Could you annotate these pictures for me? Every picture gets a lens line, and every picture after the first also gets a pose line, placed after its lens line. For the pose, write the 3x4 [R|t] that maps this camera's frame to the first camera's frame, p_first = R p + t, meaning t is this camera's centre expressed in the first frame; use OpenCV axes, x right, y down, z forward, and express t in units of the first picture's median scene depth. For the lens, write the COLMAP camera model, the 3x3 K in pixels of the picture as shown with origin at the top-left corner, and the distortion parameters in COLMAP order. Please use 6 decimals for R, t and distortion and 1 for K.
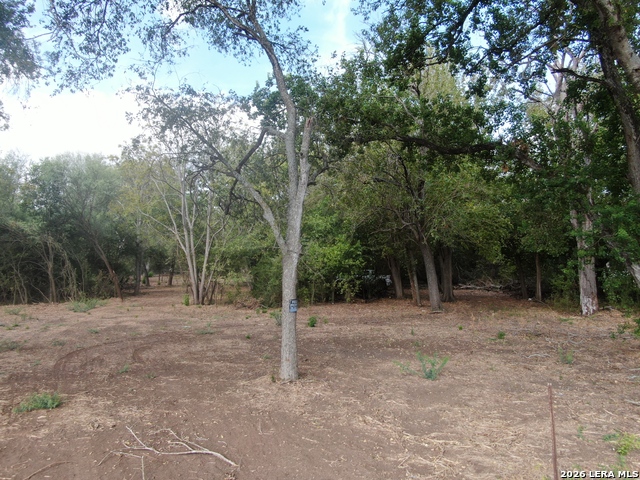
lens RADIAL K [[460.1, 0, 320.0], [0, 460.1, 240.0], [0, 0, 1]] dist [-0.026187, 0.011940]
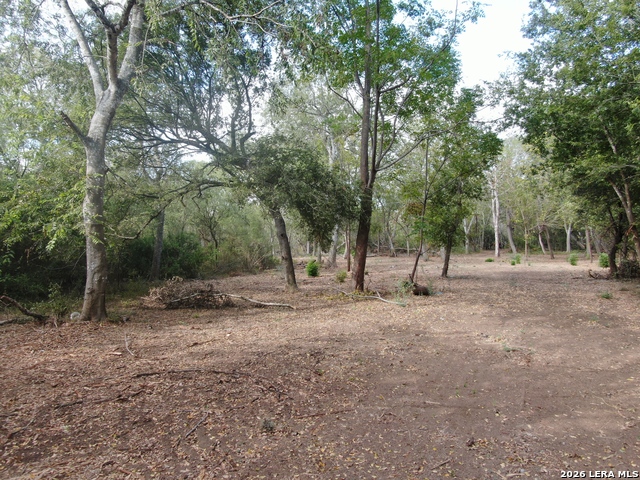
lens RADIAL K [[460.1, 0, 320.0], [0, 460.1, 240.0], [0, 0, 1]] dist [-0.026187, 0.011940]
pose [[0.876401, -0.012335, -0.481424, -1.201310], [0.034043, 0.998758, 0.036382, 0.332991], [0.480377, -0.048274, 0.875732, 4.213199]]
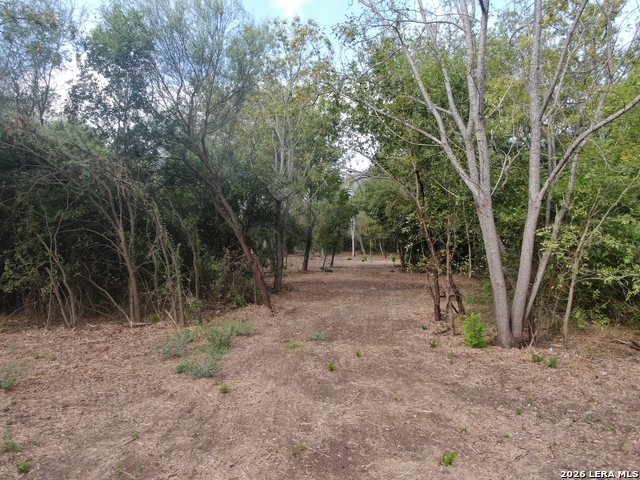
lens RADIAL K [[460.1, 0, 320.0], [0, 460.1, 240.0], [0, 0, 1]] dist [-0.026187, 0.011940]
pose [[0.980067, -0.005950, -0.198576, -0.922501], [0.015259, 0.998853, 0.045379, 0.117425], [0.198079, -0.047504, 0.979034, 1.750404]]
